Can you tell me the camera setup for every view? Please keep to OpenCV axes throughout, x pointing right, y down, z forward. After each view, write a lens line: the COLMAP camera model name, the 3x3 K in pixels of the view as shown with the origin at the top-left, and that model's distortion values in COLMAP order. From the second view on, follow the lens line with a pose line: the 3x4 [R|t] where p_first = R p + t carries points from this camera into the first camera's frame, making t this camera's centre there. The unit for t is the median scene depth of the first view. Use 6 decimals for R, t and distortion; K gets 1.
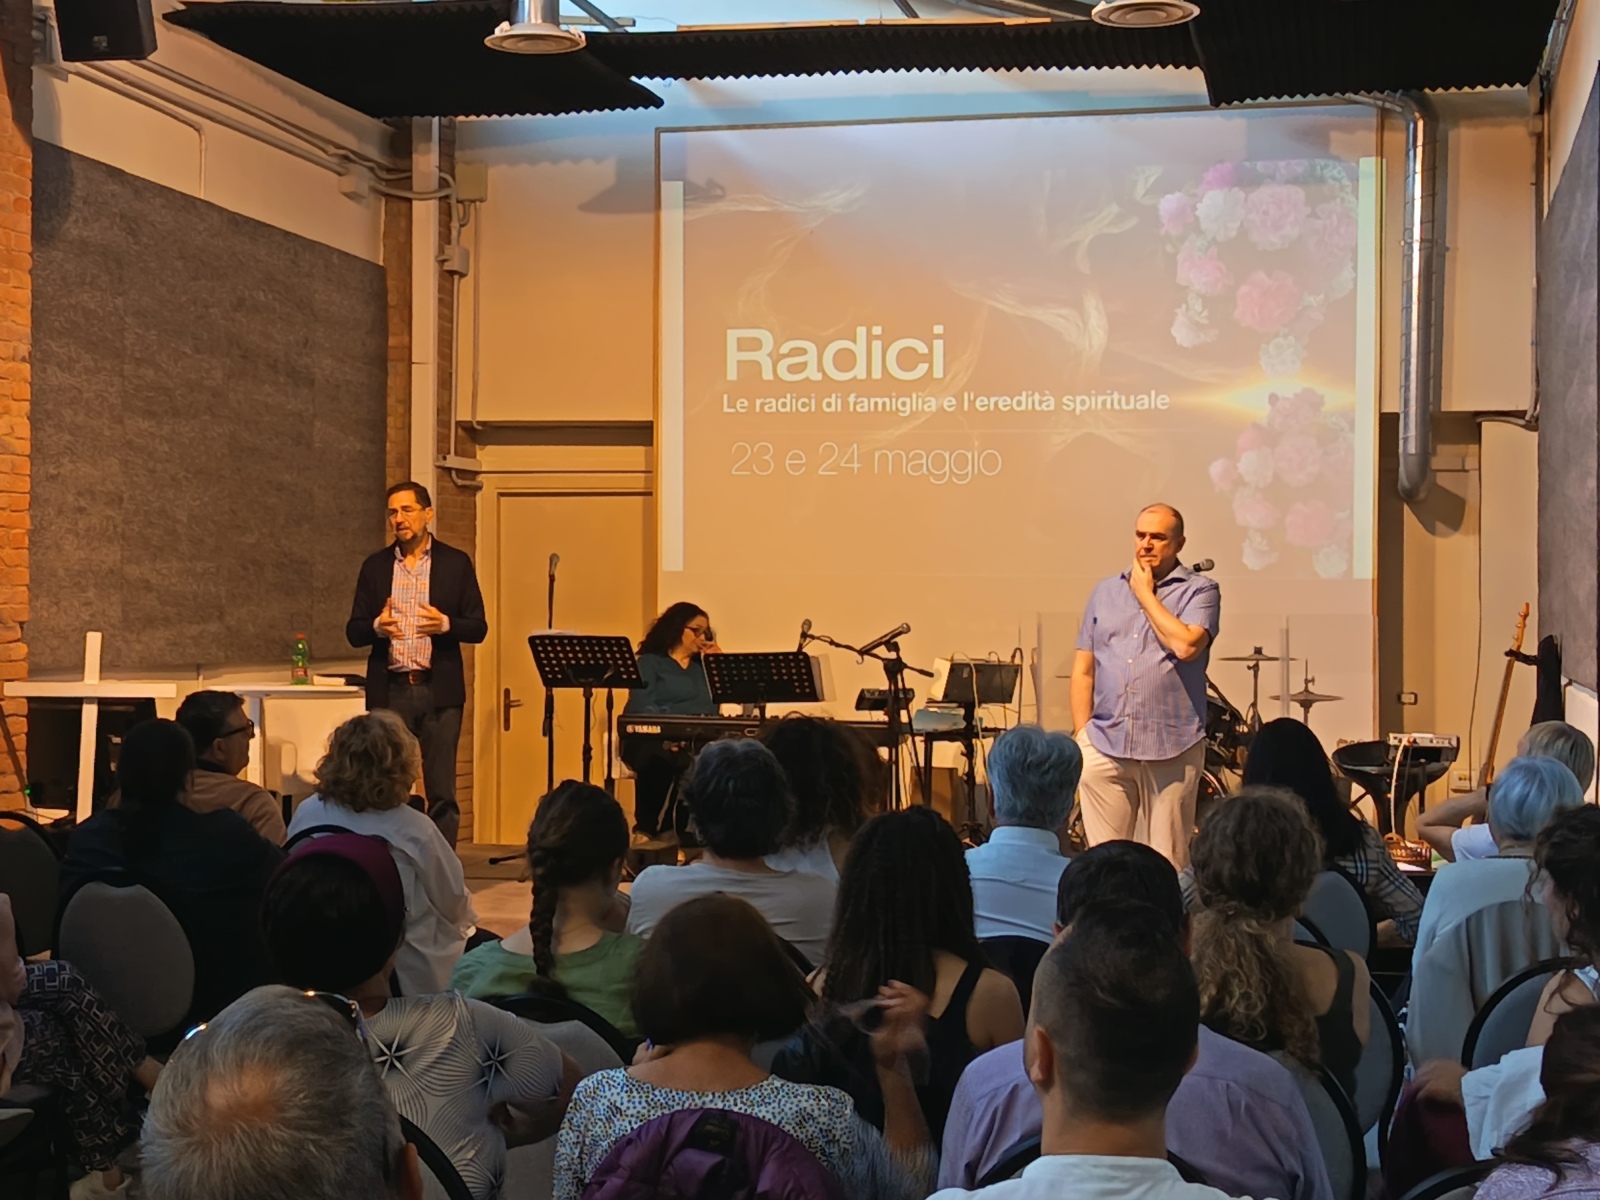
lens RADIAL K [[2666.9, 0, 796.1], [0, 2666.9, 597.5], [0, 0, 1]] dist [0.175373, 0.000000]
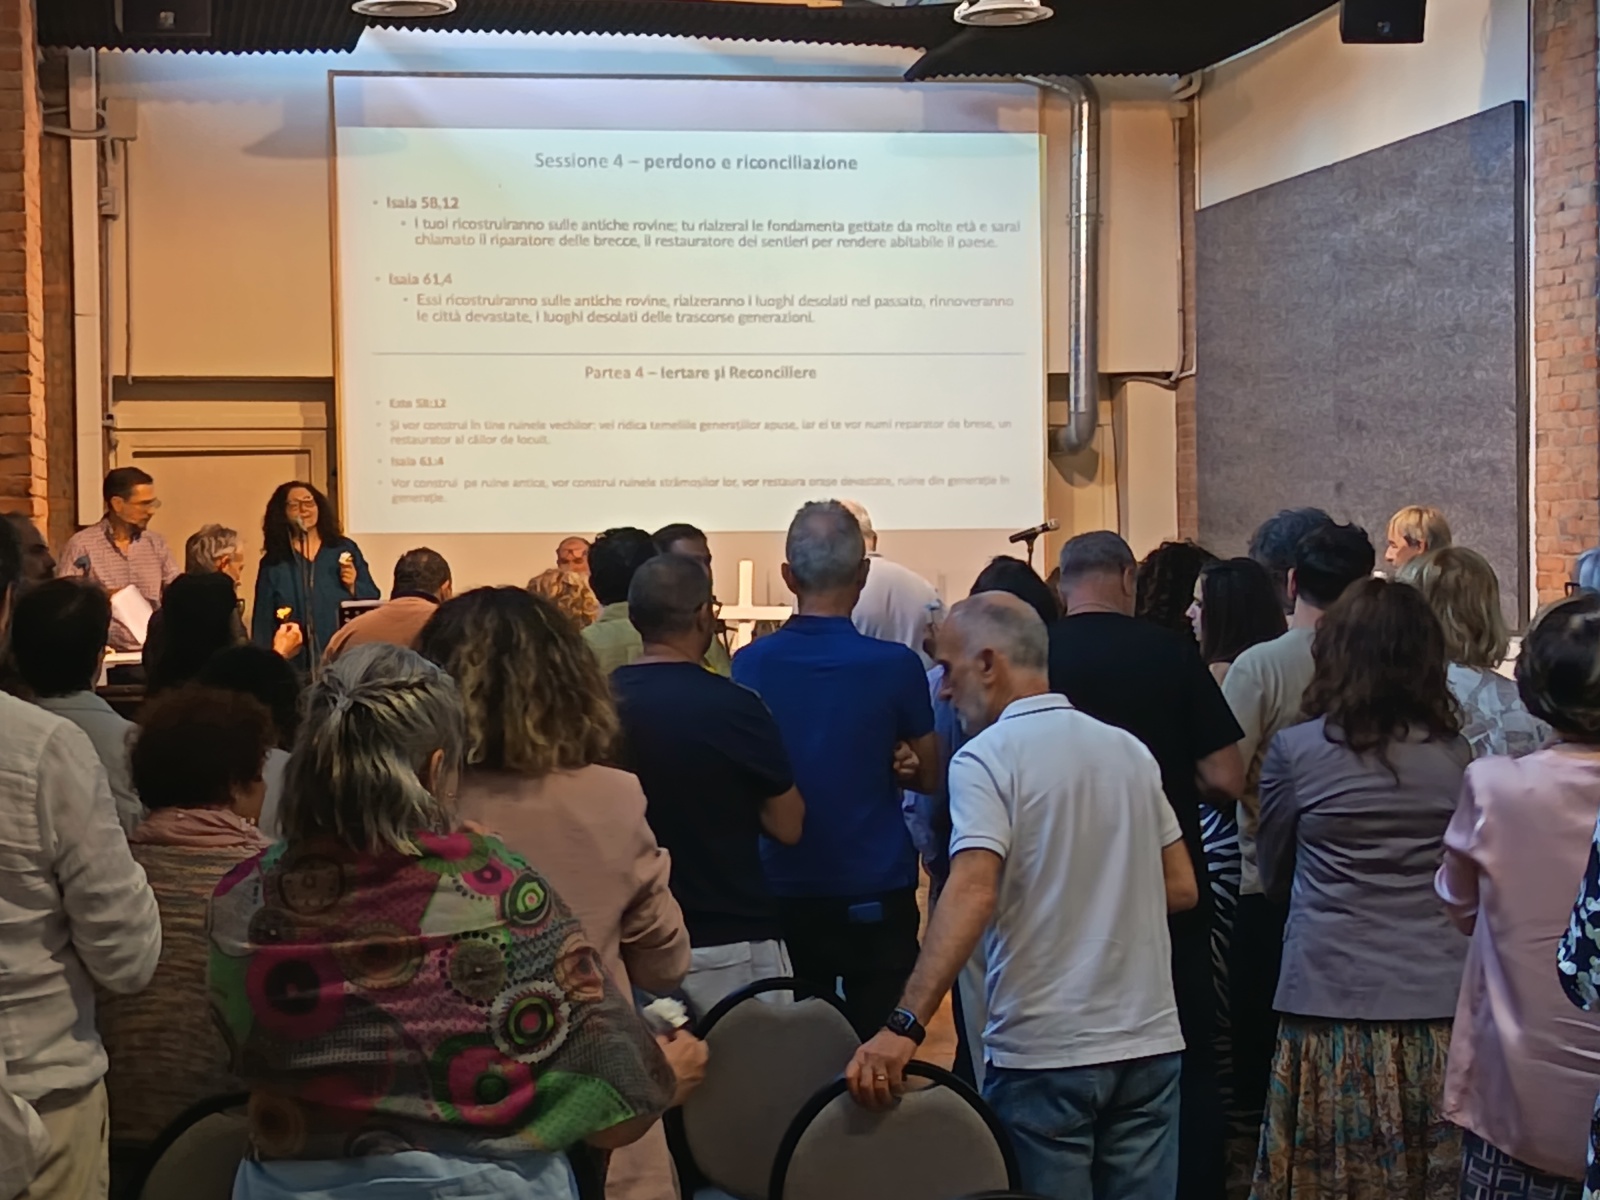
lens RADIAL K [[3030.8, 0, 788.8], [0, 3030.8, 594.0], [0, 0, 1]] dist [0.167481, 0.000000]
pose [[0.922863, -0.029156, 0.384022, -0.341540], [0.019169, 0.999372, 0.029810, -0.018673], [-0.384650, -0.020149, 0.922842, -0.077484]]
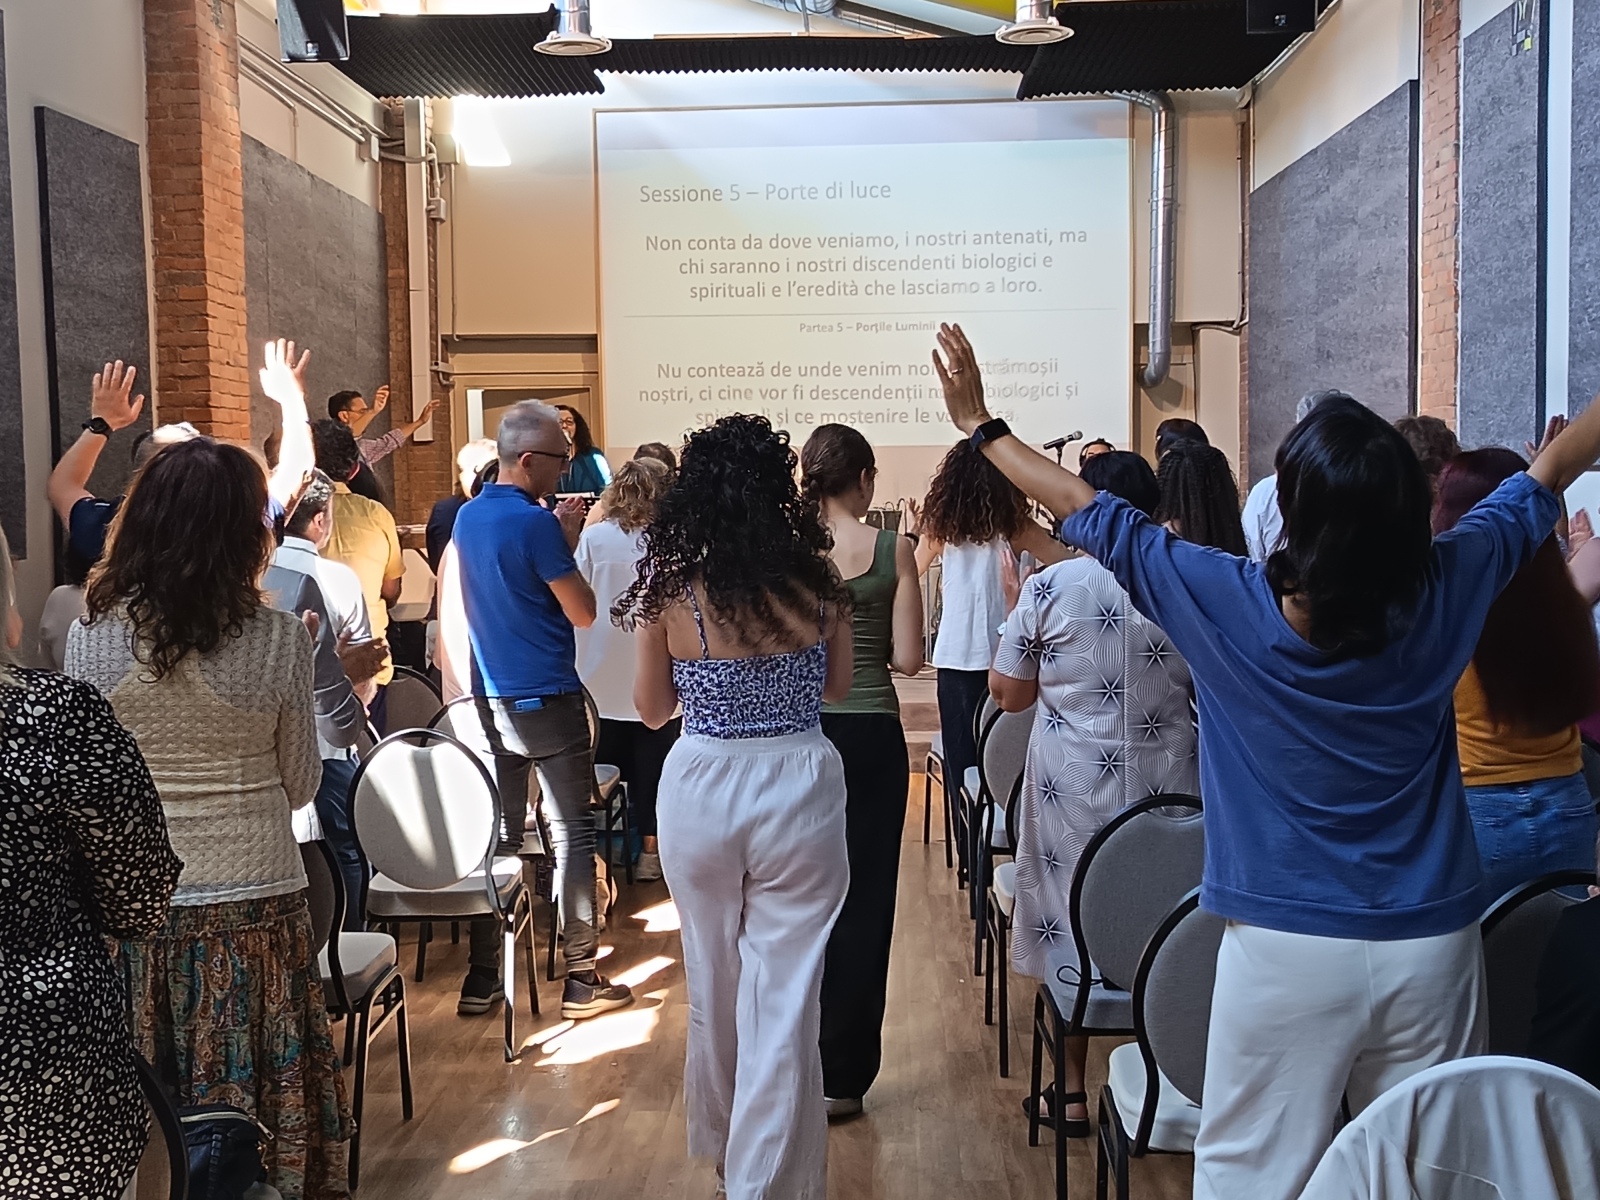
lens RADIAL K [[2051.2, 0, 794.5], [0, 2051.2, 589.9], [0, 0, 1]] dist [0.106085, 0.000000]
pose [[0.981846, -0.032842, 0.186813, -0.159531], [0.021107, 0.997697, 0.064463, -0.003179], [-0.188500, -0.059350, 0.980278, -0.025616]]
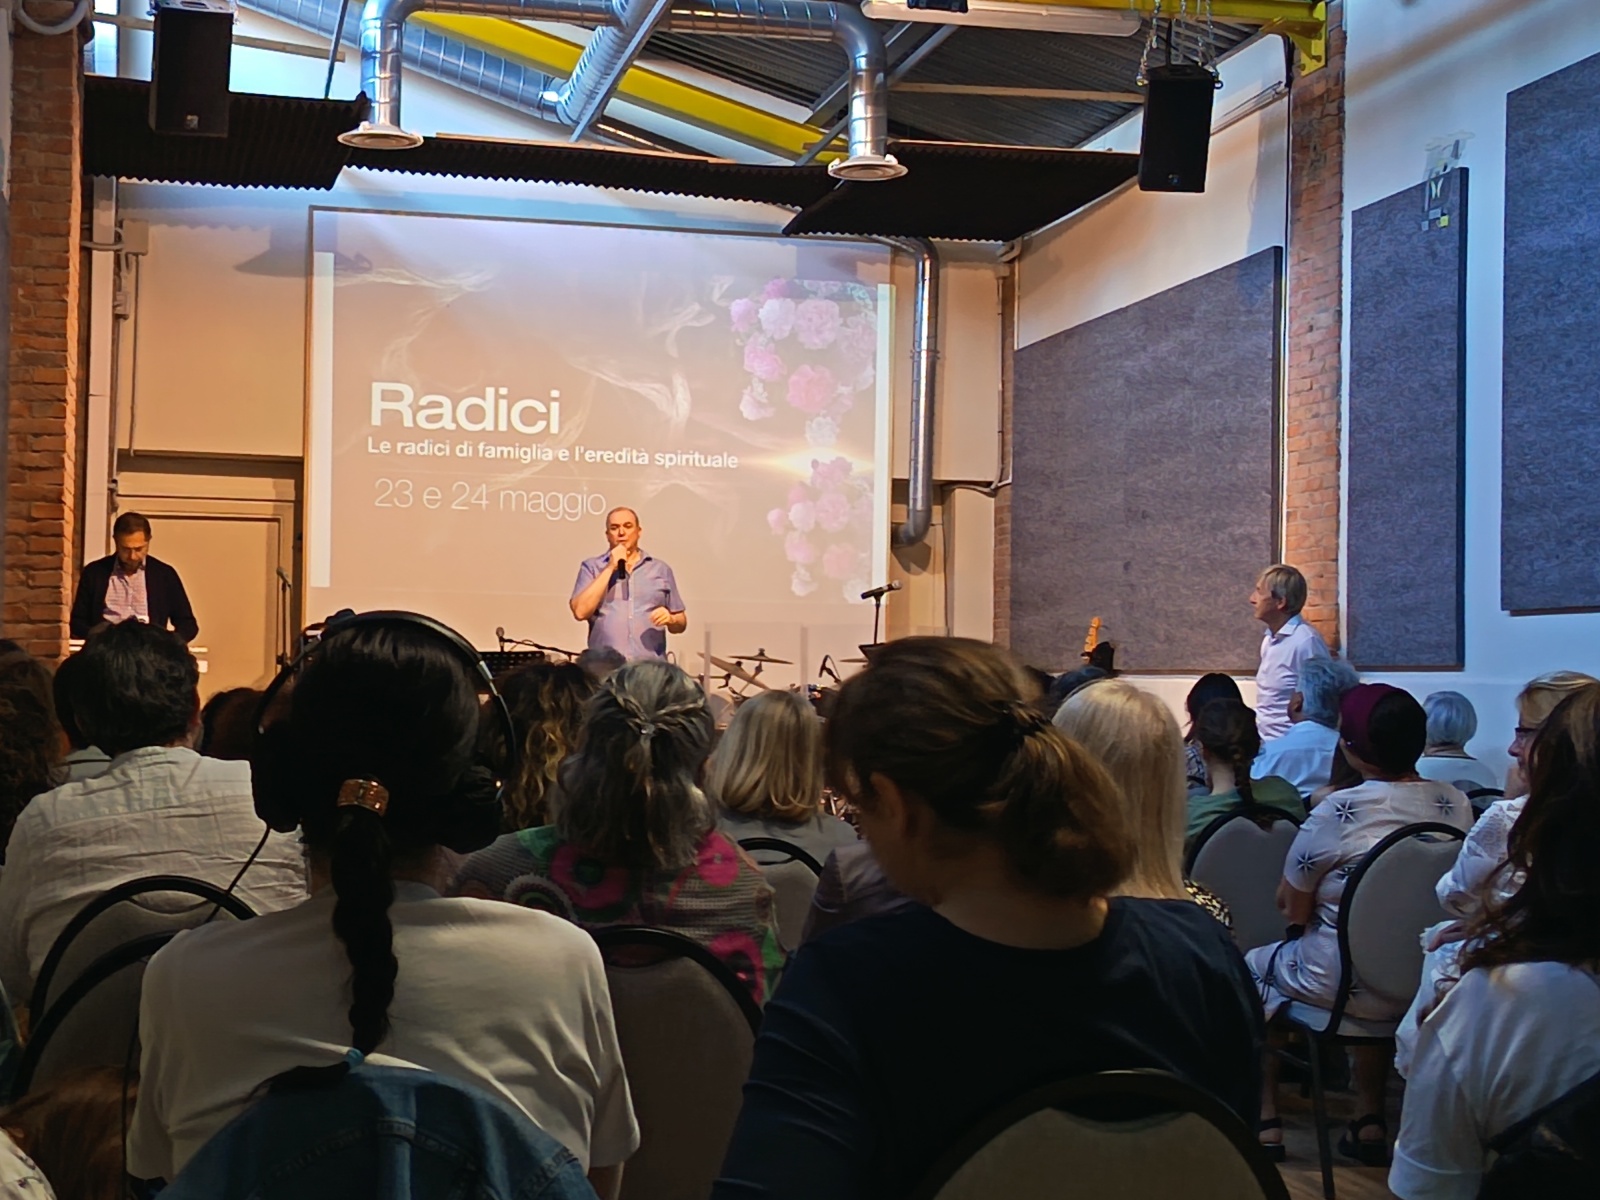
lens RADIAL K [[2541.9, 0, 787.3], [0, 2541.9, 602.5], [0, 0, 1]] dist [0.166909, 0.000000]
pose [[0.901273, 0.021582, 0.432713, -0.360836], [-0.011914, 0.999615, -0.025044, 0.023337], [-0.433087, 0.017416, 0.901184, -0.094420]]
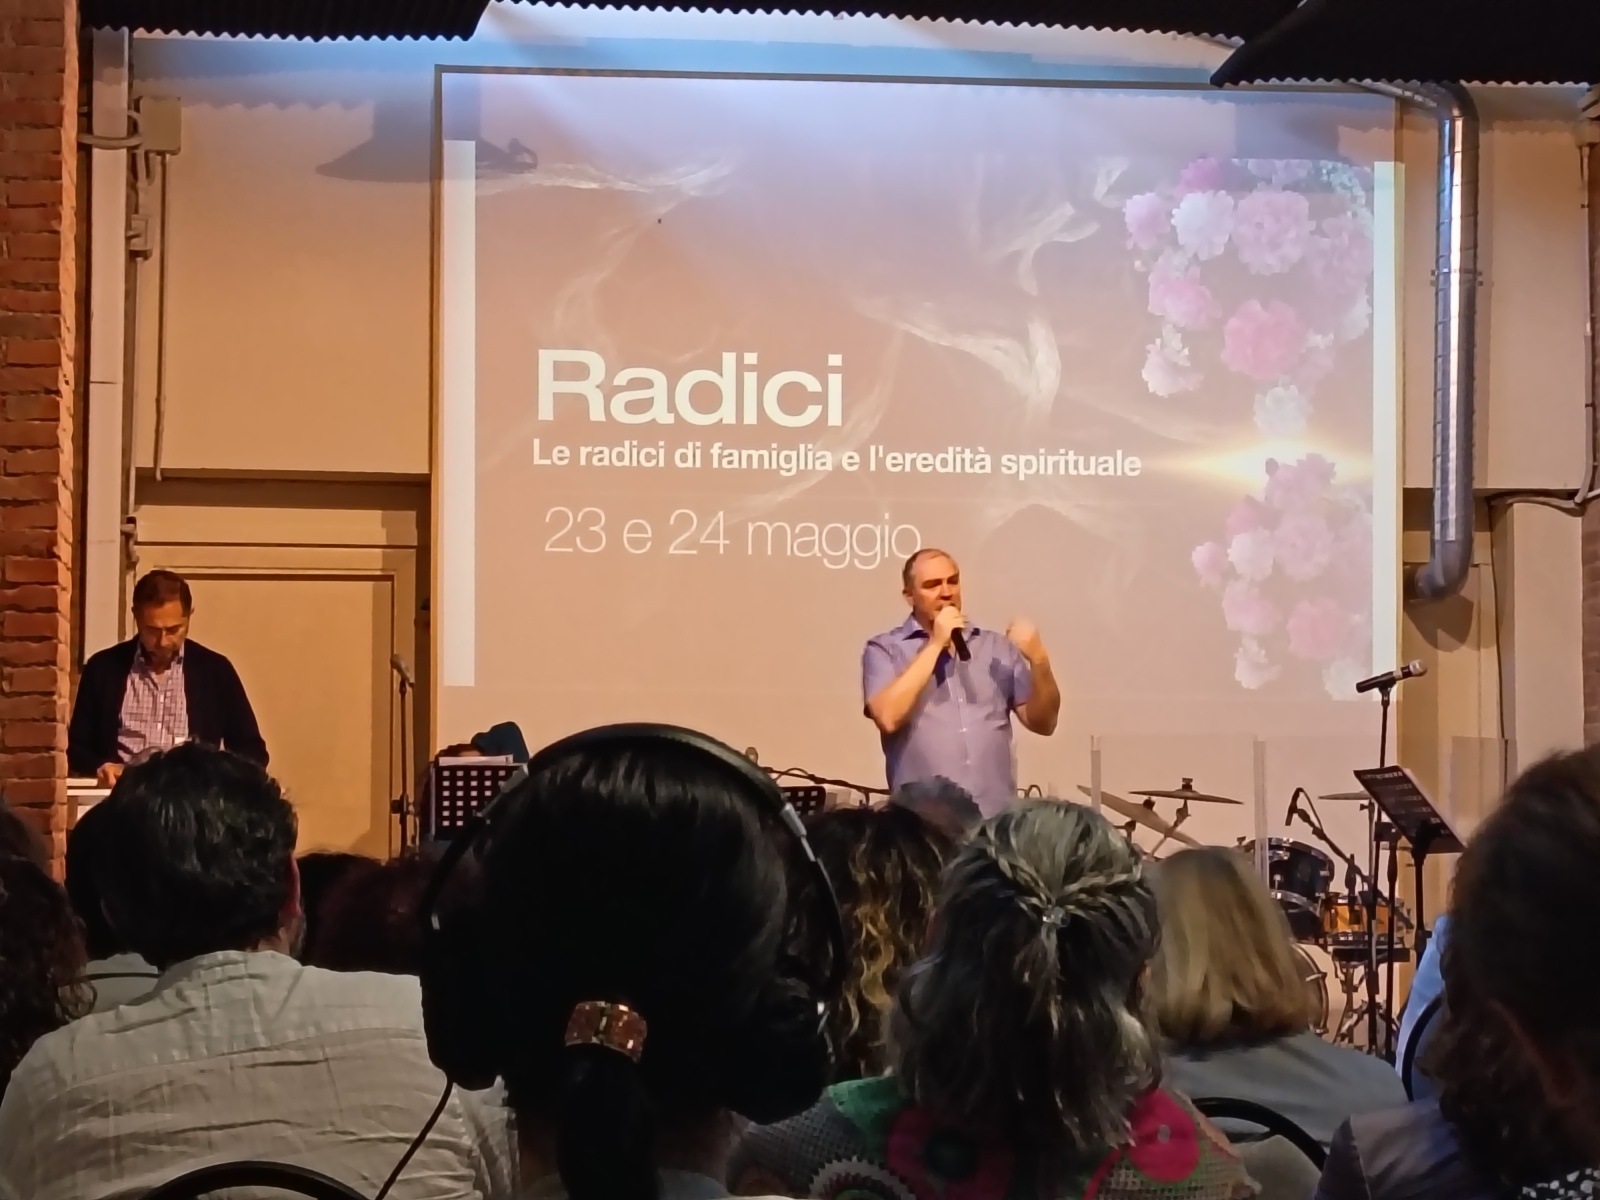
lens RADIAL K [[4235.9, 0, 785.9], [0, 4235.9, 578.6], [0, 0, 1]] dist [0.277761, 0.000000]
pose [[0.940682, 0.017635, 0.338831, -0.363733], [0.000639, 0.998554, -0.053747, 0.023324], [-0.339289, 0.050775, 0.939311, -0.093970]]
